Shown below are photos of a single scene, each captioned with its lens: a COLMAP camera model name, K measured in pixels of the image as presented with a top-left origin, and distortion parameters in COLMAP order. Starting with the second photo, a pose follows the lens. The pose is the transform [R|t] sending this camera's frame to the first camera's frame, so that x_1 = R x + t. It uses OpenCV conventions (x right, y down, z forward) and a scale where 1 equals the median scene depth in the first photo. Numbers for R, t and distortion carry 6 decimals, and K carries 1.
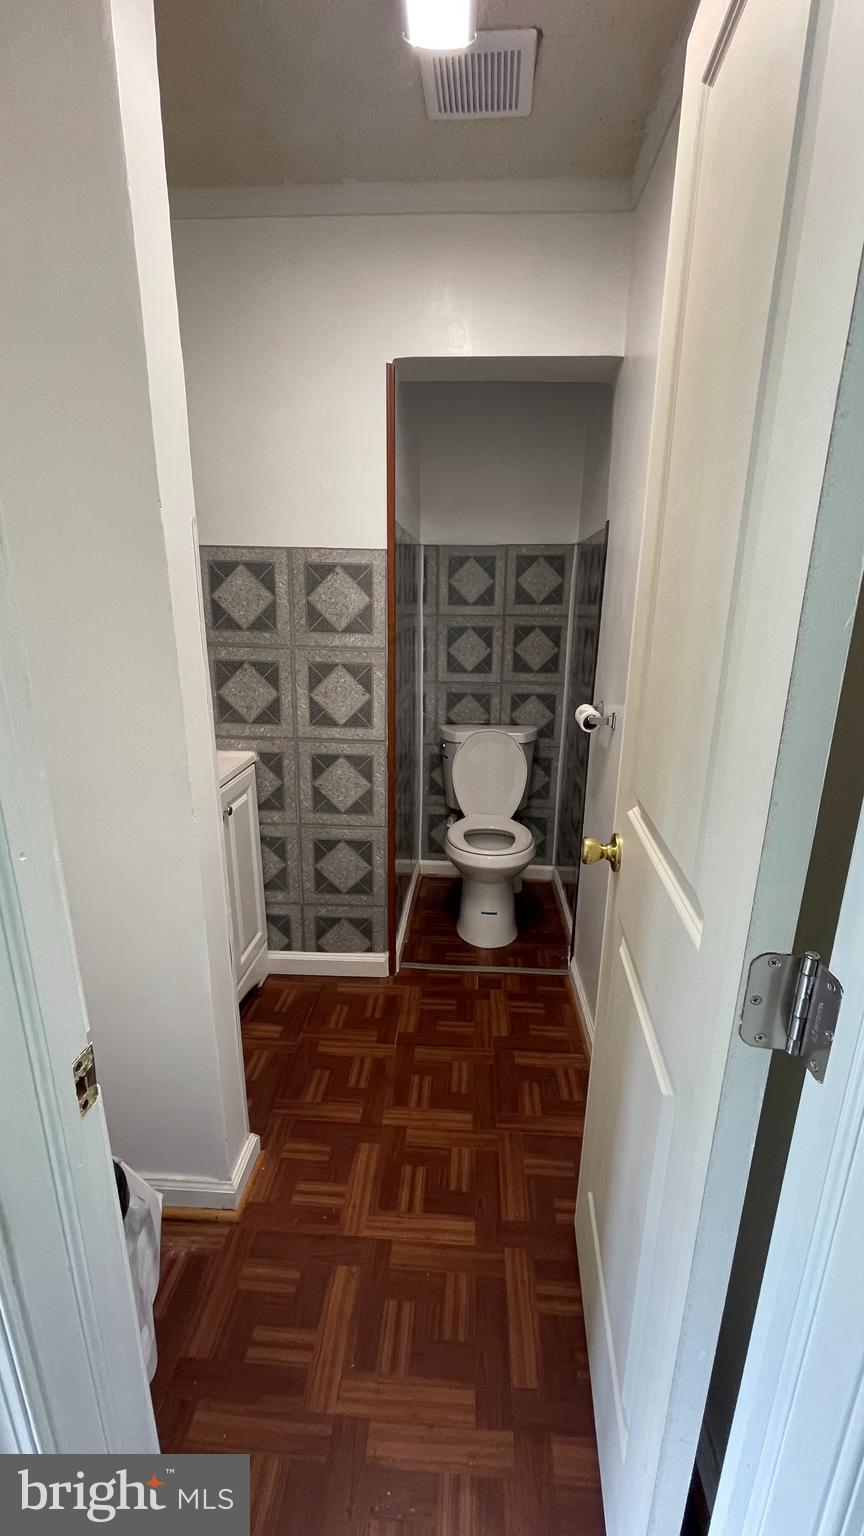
lens RADIAL K [[619.6, 0, 436.6], [0, 619.6, 770.7], [0, 0, 1]] dist [-0.000329, -0.000935]
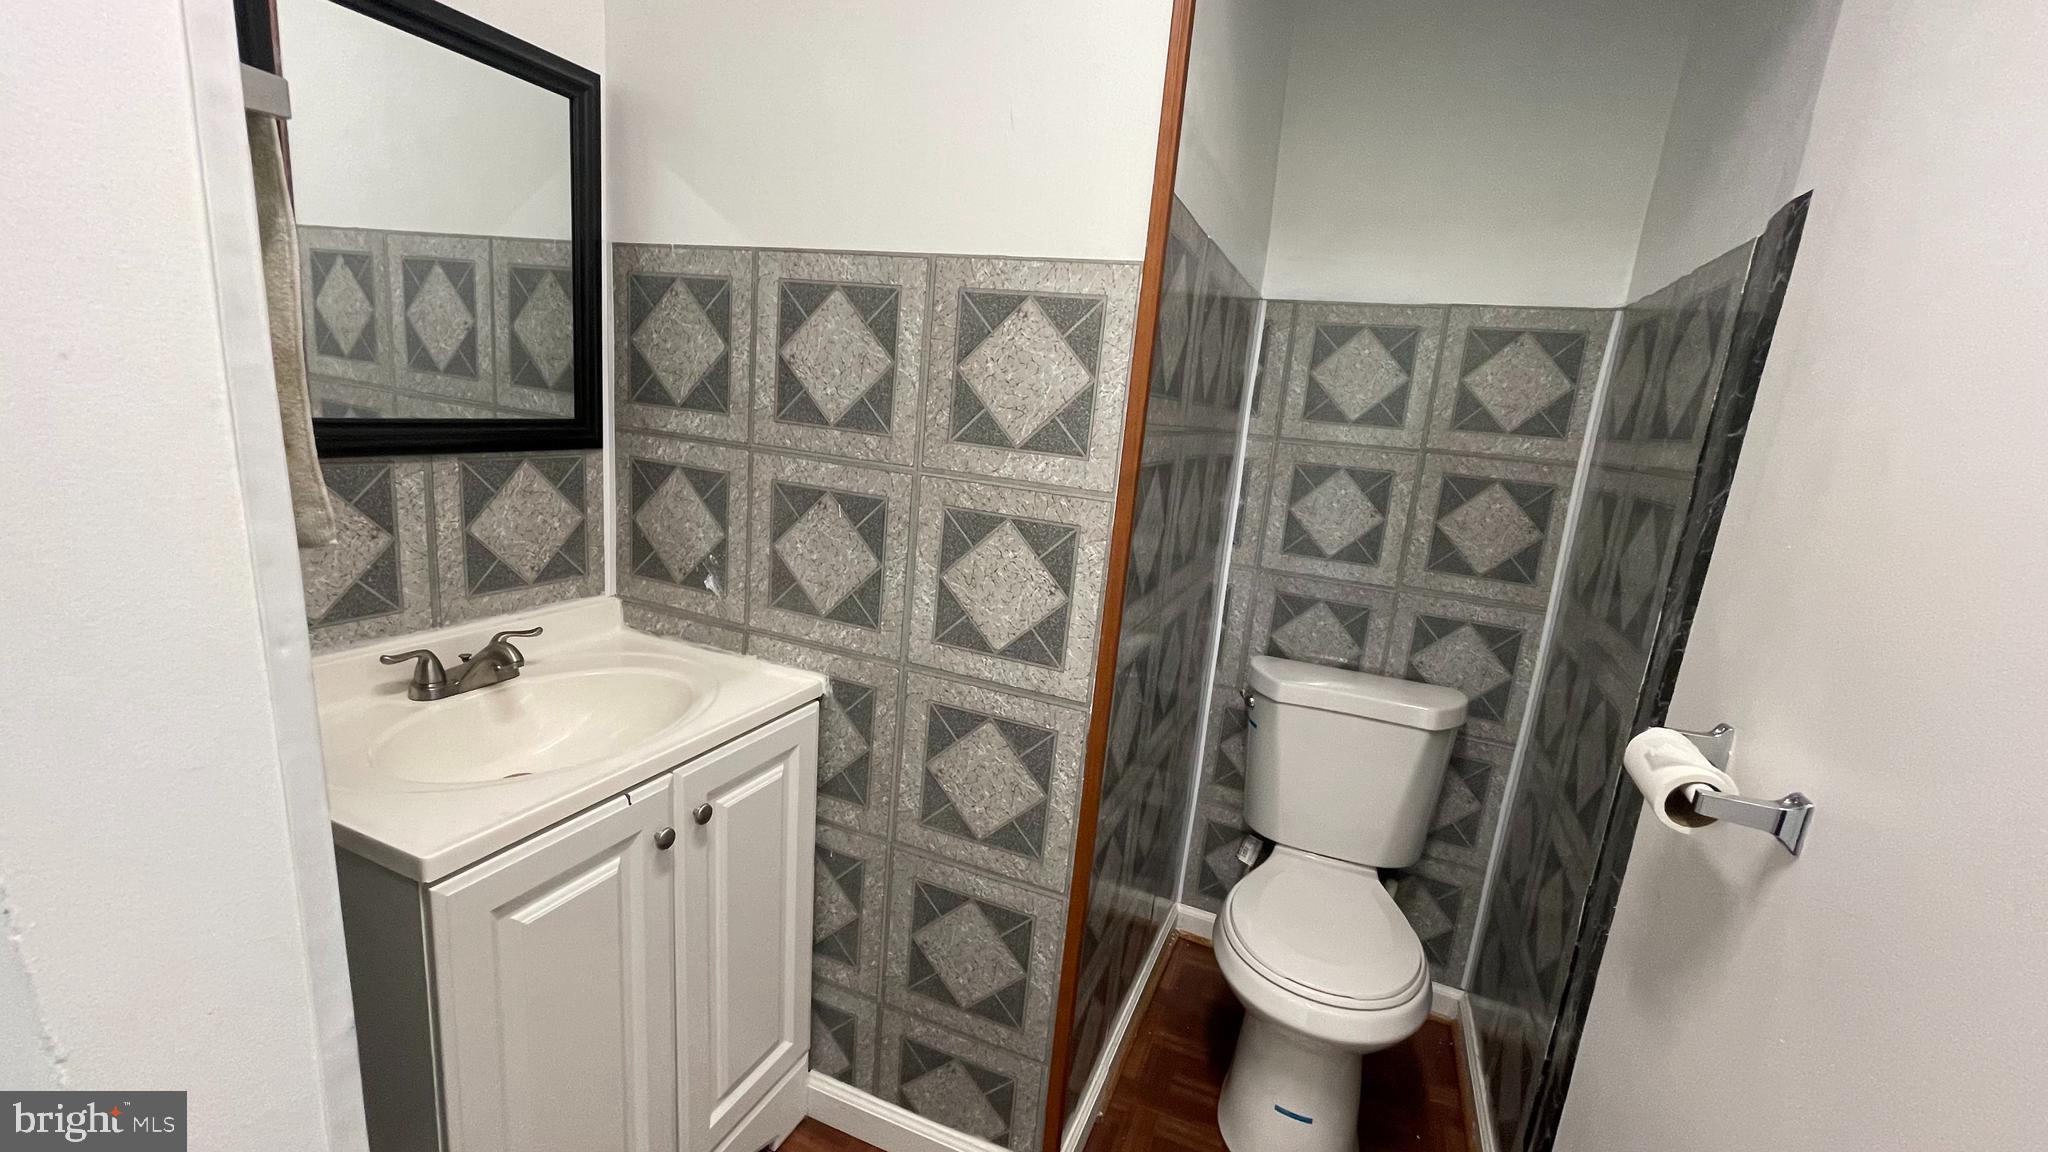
lens RADIAL K [[826.1, 0, 1020.6], [0, 826.1, 577.0], [0, 0, 1]] dist [-0.000329, -0.000935]
pose [[0.940805, 0.136739, -0.310144, 0.036884], [-0.161130, 0.985438, -0.054310, -0.091445], [0.298201, 0.101069, 0.949137, 0.407130]]
